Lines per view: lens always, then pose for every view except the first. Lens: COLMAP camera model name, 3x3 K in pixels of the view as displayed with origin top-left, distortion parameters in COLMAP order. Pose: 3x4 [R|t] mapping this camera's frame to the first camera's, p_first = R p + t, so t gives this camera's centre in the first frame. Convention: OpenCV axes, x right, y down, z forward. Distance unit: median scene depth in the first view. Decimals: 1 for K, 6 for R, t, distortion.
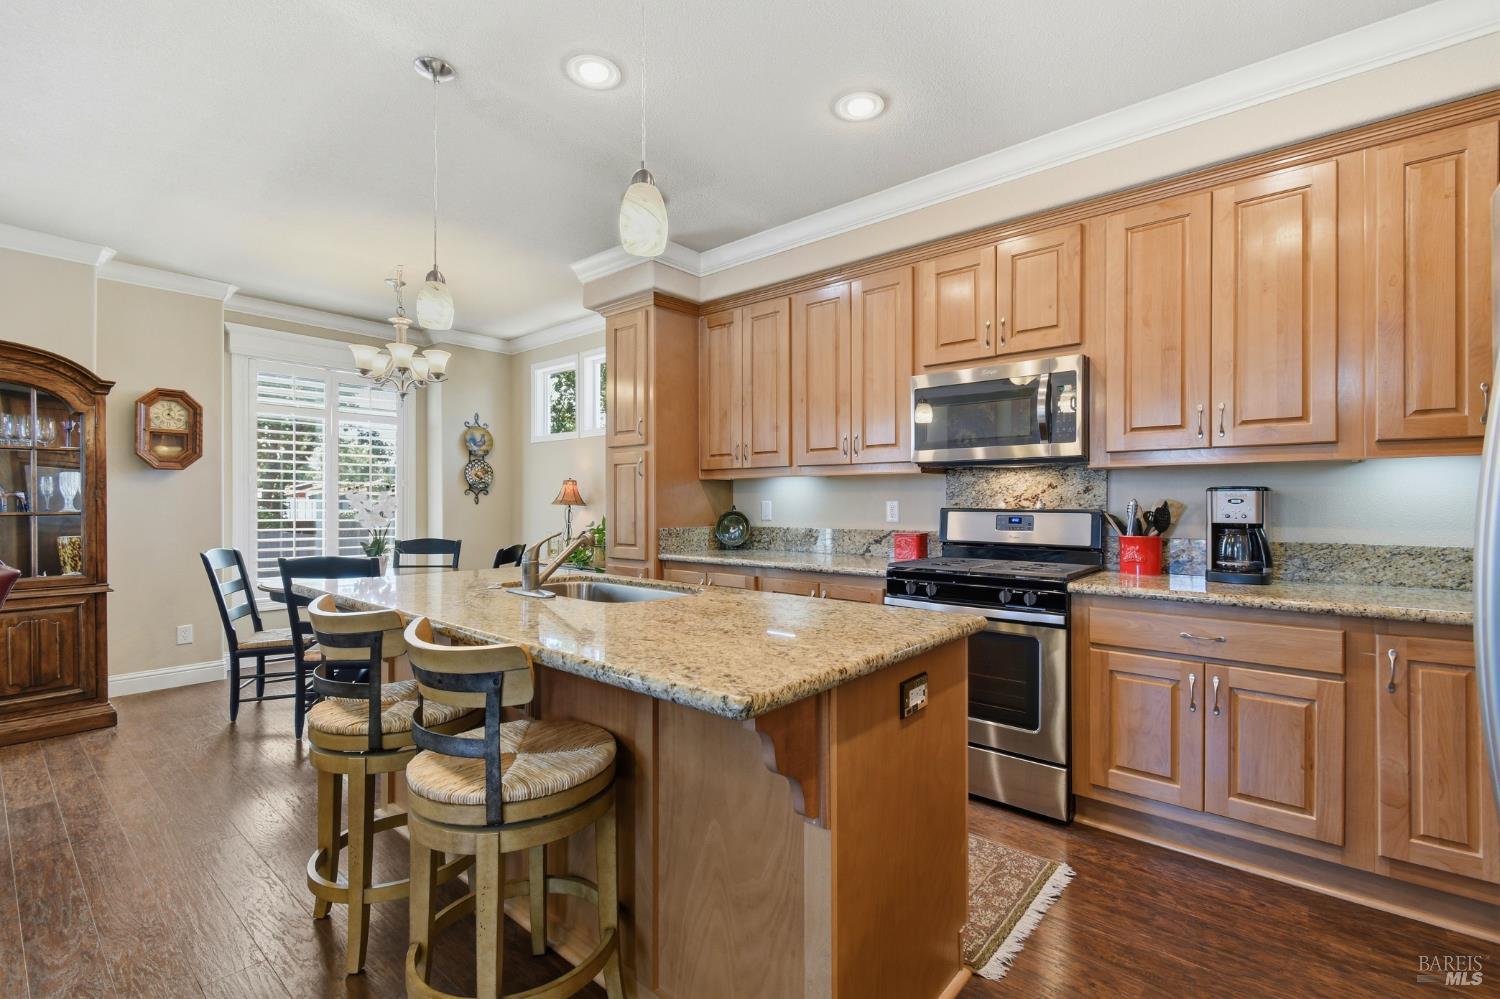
lens RADIAL K [[661.3, 0, 762.4], [0, 661.3, 501.9], [0, 0, 1]] dist [0.003126, -0.001246]
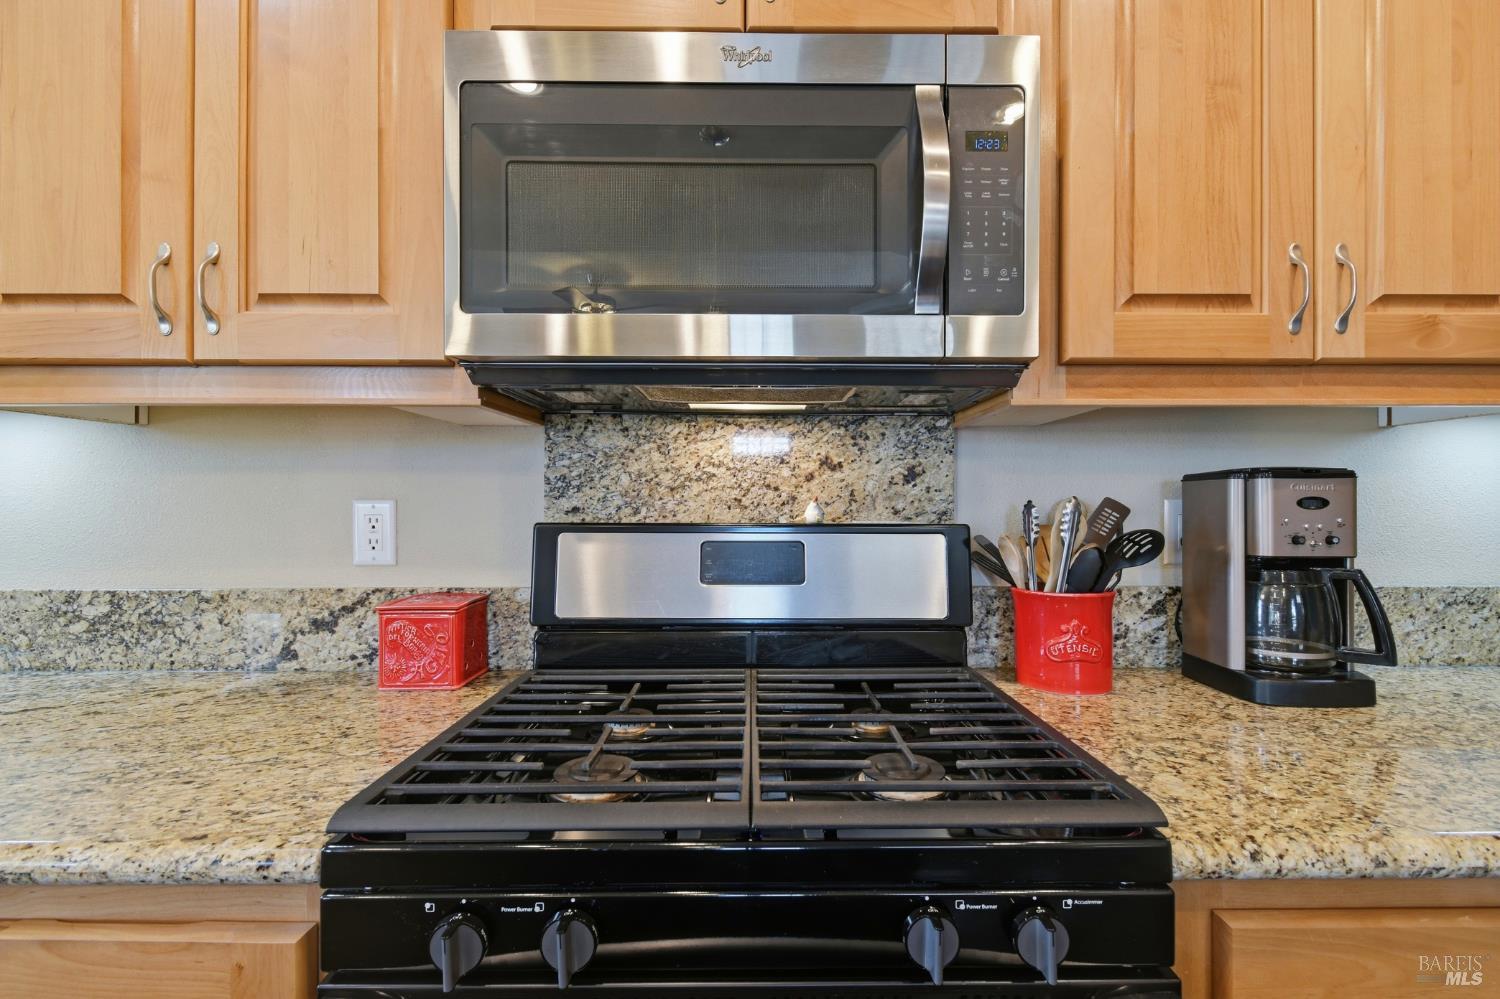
lens RADIAL K [[654.0, 0, 752.9], [0, 654.0, 501.5], [0, 0, 1]] dist [0.011047, -0.007716]
pose [[0.766487, 0.000678, 0.642260, 0.139997], [-0.000607, 1.000000, -0.000331, -0.001273], [-0.642260, -0.000136, 0.766487, 0.668295]]
